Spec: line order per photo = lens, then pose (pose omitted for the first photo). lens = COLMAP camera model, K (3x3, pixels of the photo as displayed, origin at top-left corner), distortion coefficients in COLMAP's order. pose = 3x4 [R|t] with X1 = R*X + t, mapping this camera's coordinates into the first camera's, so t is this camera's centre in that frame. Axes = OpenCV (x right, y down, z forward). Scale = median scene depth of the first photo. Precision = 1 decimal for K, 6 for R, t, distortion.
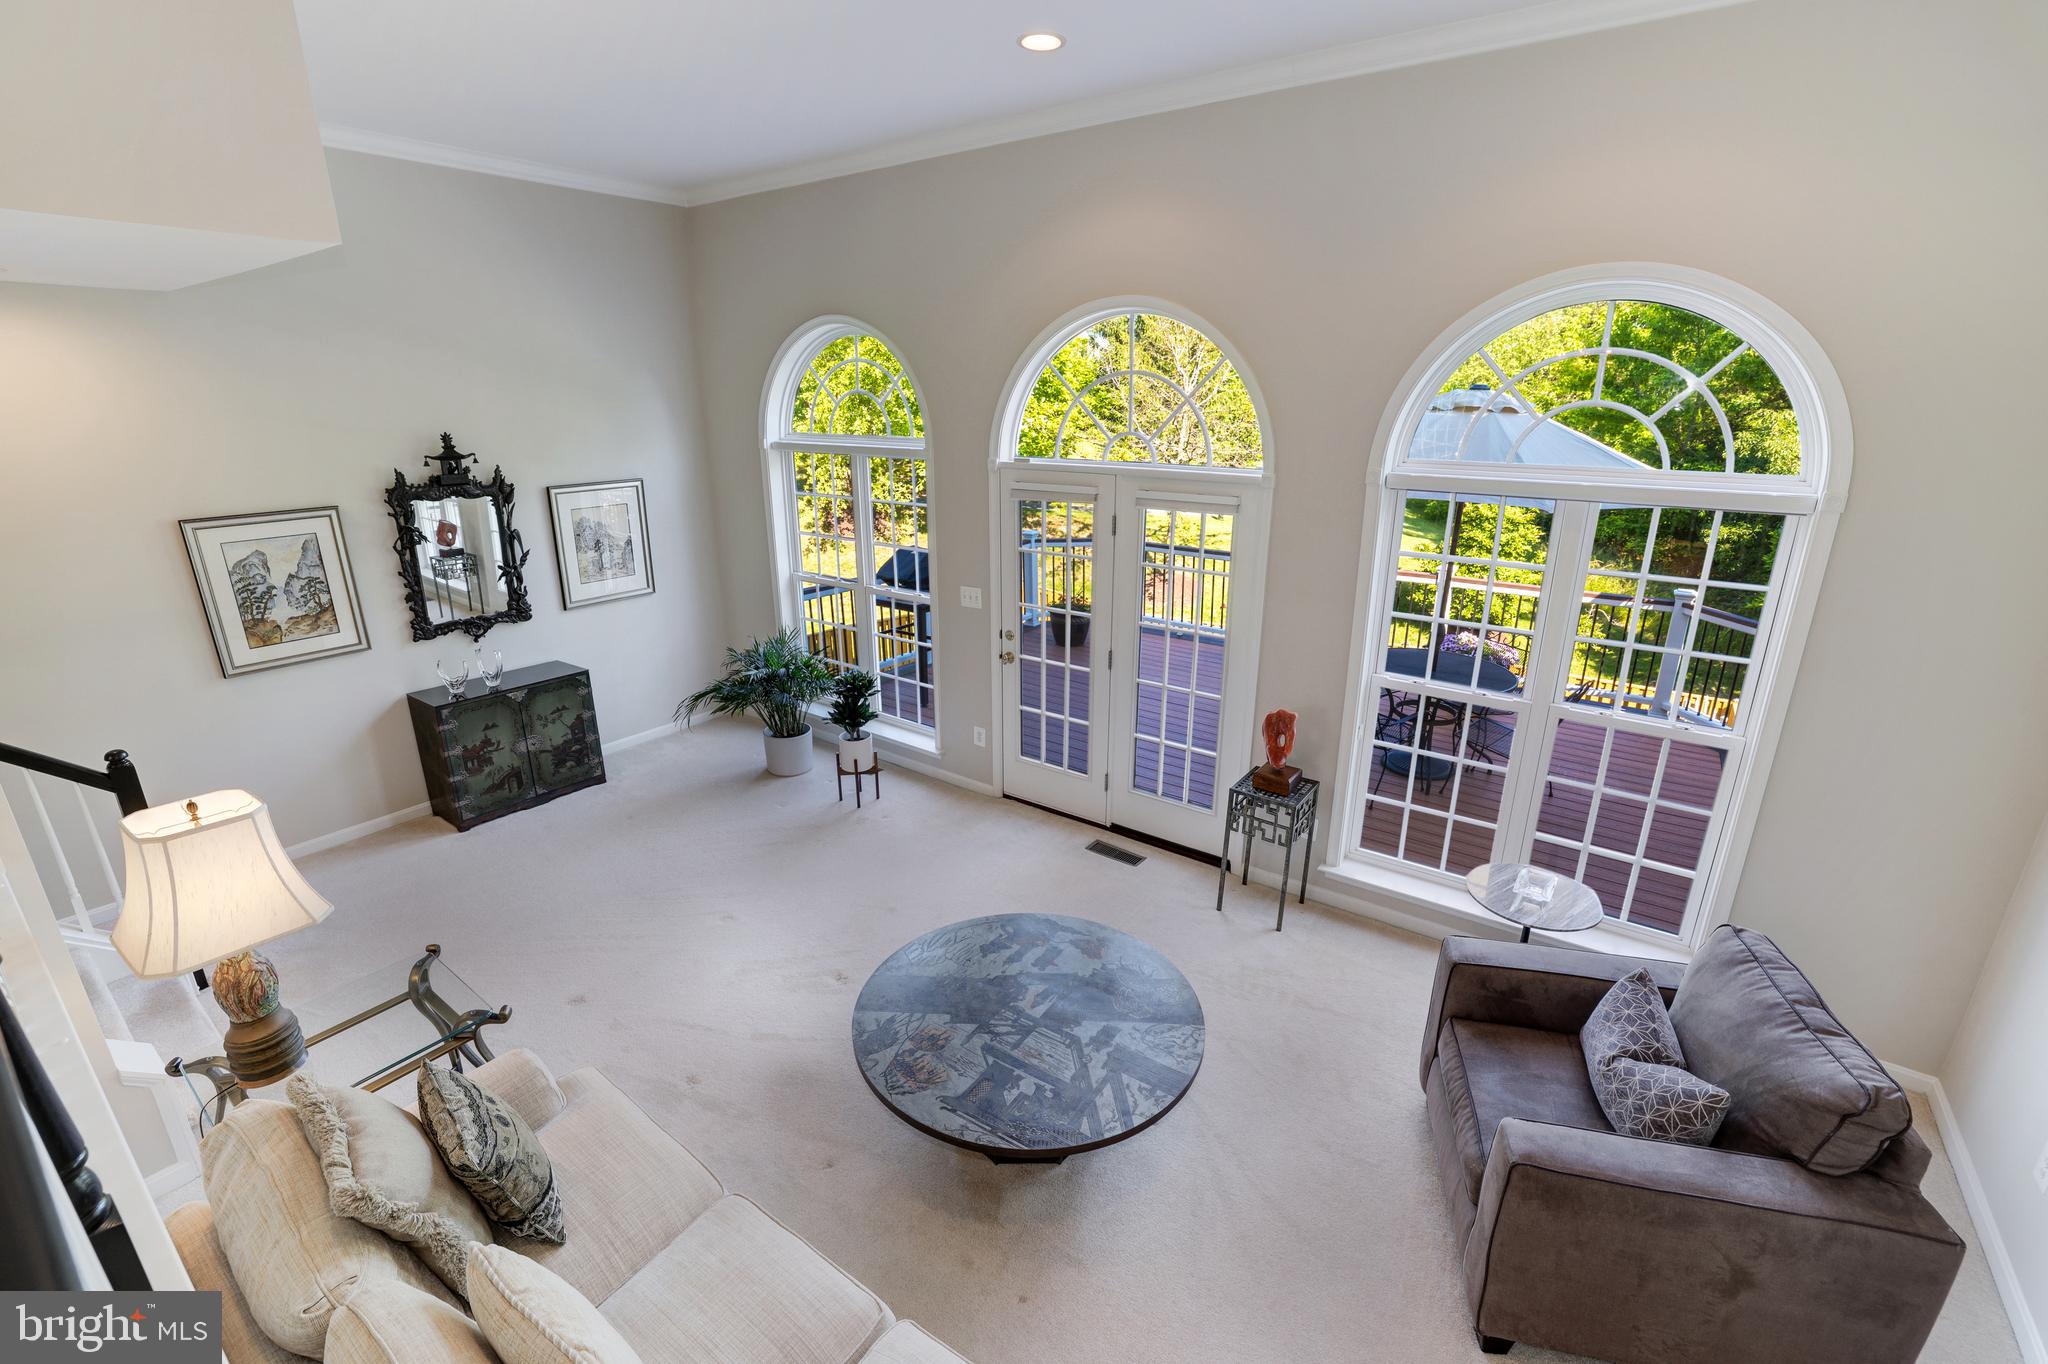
lens RADIAL K [[883.9, 0, 1023.8], [0, 883.9, 673.4], [0, 0, 1]] dist [-0.051977, 0.018426]
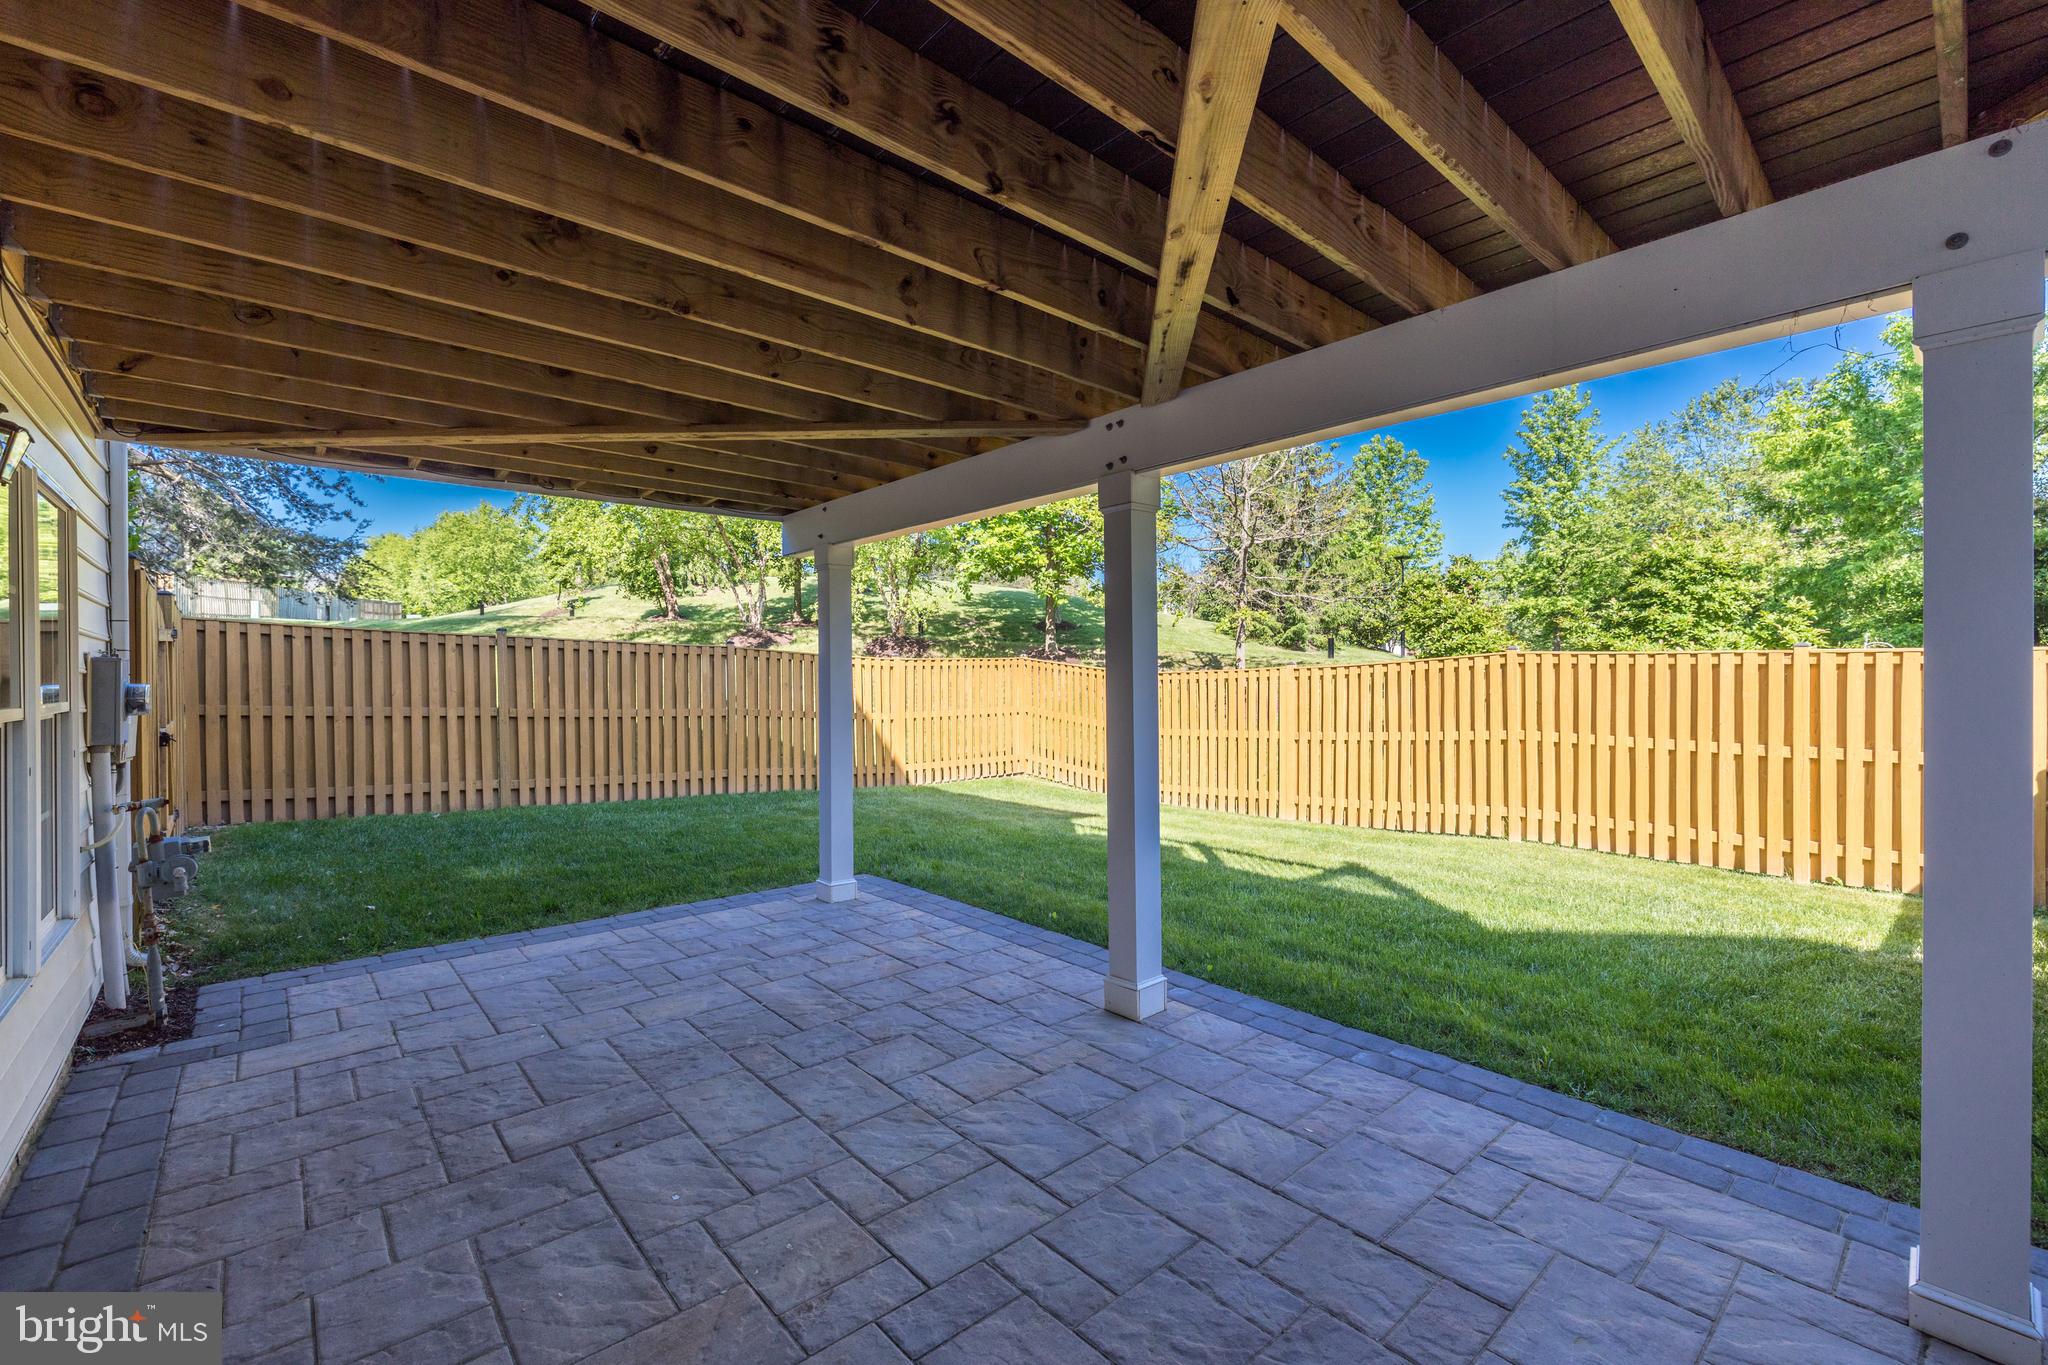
lens RADIAL K [[867.4, 0, 1025.4], [0, 867.4, 678.2], [0, 0, 1]] dist [0.000368, 0.000047]
pose [[0.977853, -0.009253, -0.209087, 0.166438], [-0.054699, 0.953001, -0.297989, 0.150950], [0.202017, 0.302826, 0.931389, 0.261951]]
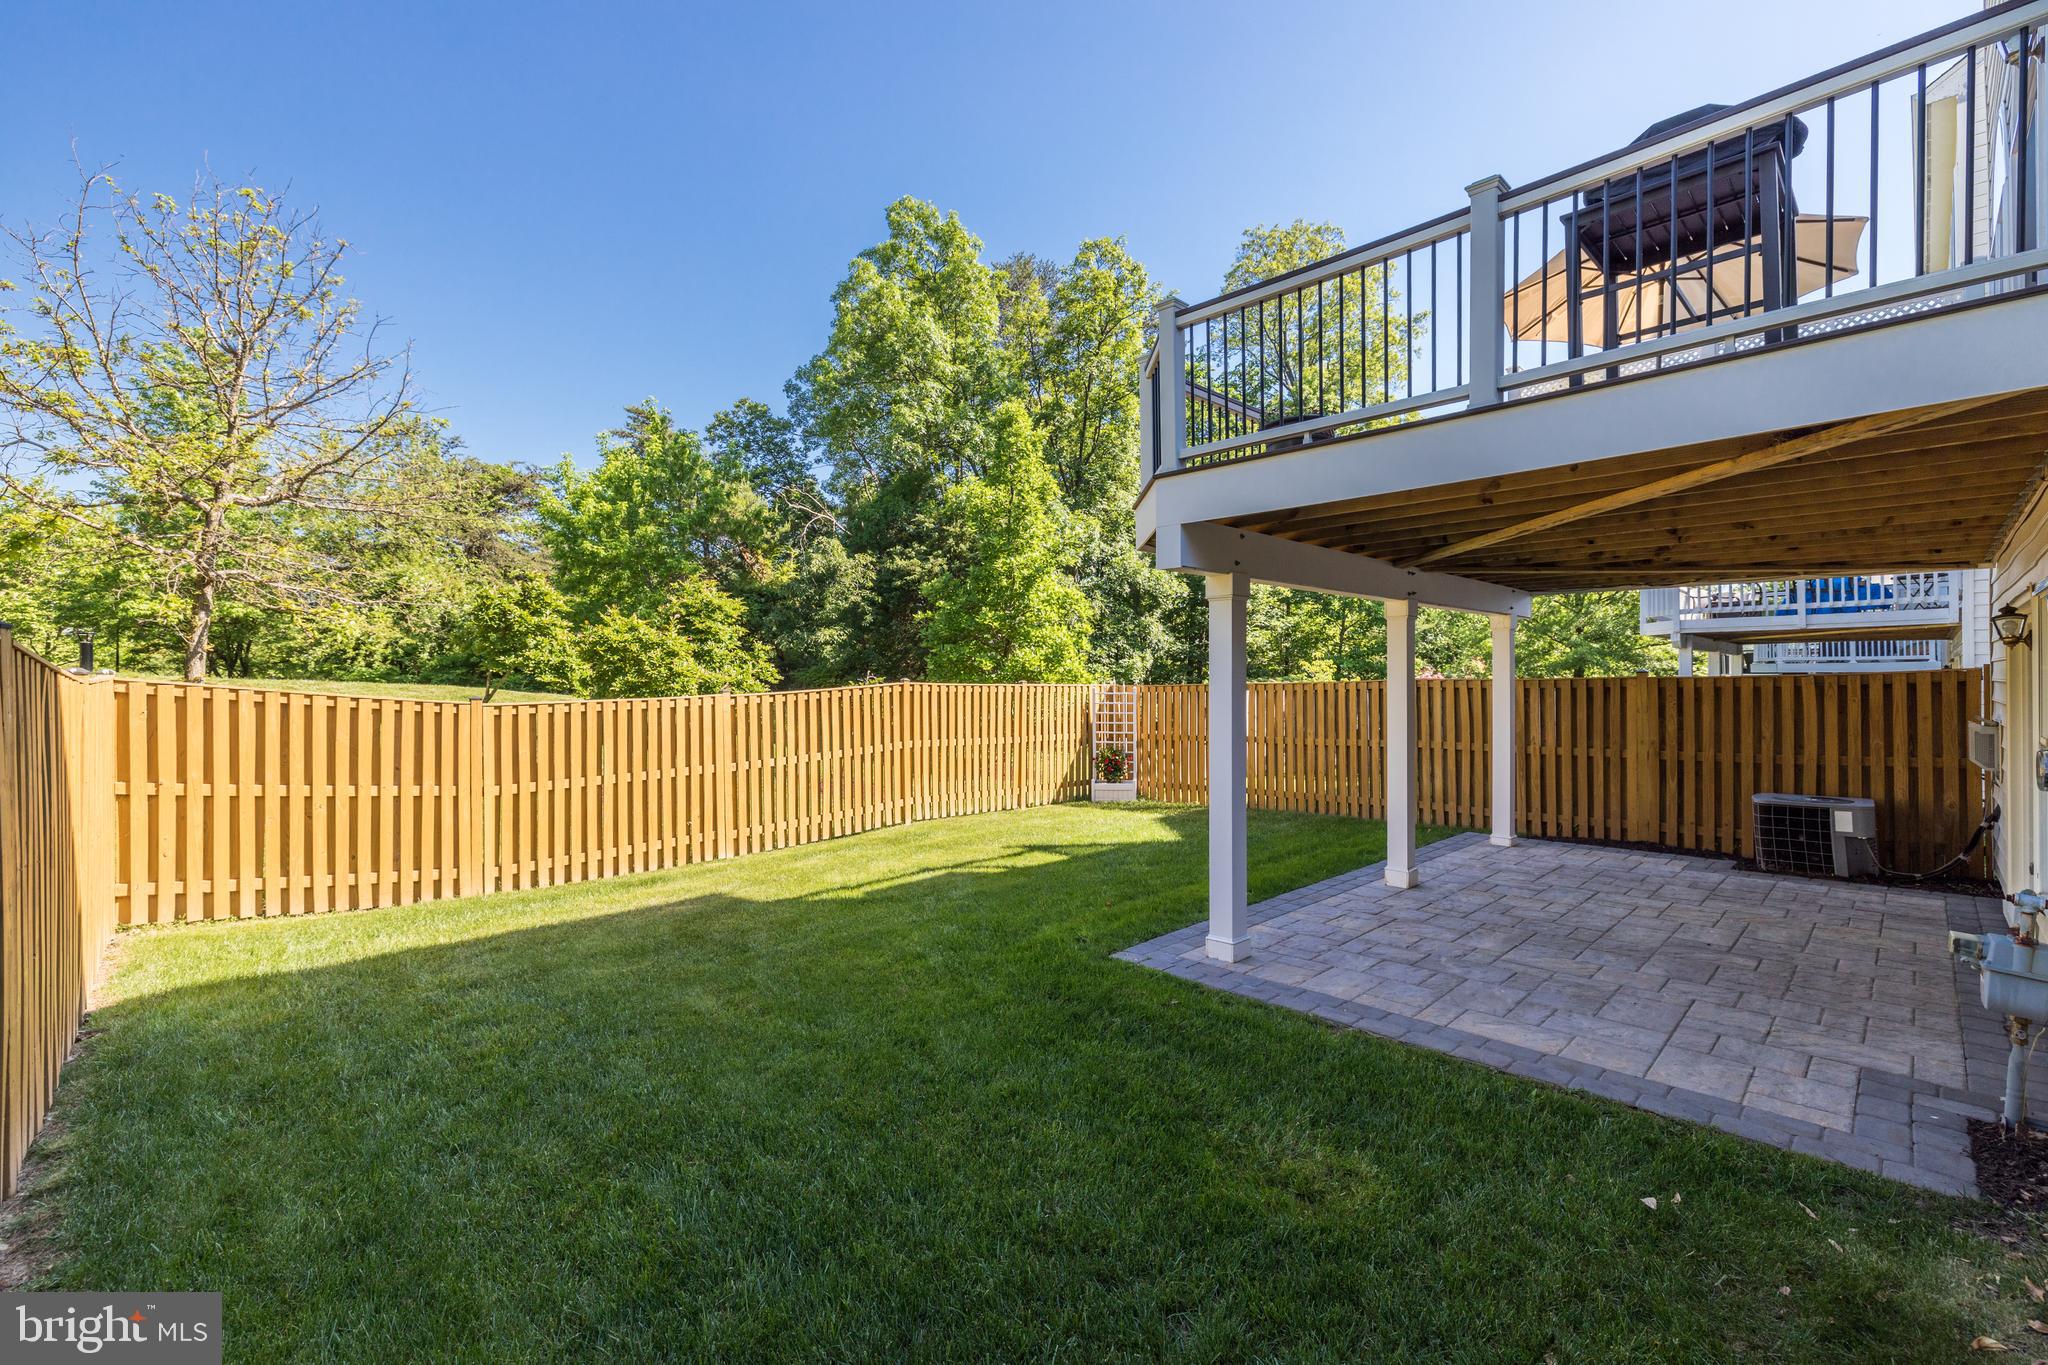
lens RADIAL K [[867.4, 0, 1025.4], [0, 867.4, 678.2], [0, 0, 1]] dist [0.000368, 0.000047]
pose [[0.160880, -0.002217, 0.986972, -0.301149], [0.307097, 0.950471, -0.047923, 0.032390], [-0.937982, 0.310806, 0.153592, 0.580518]]
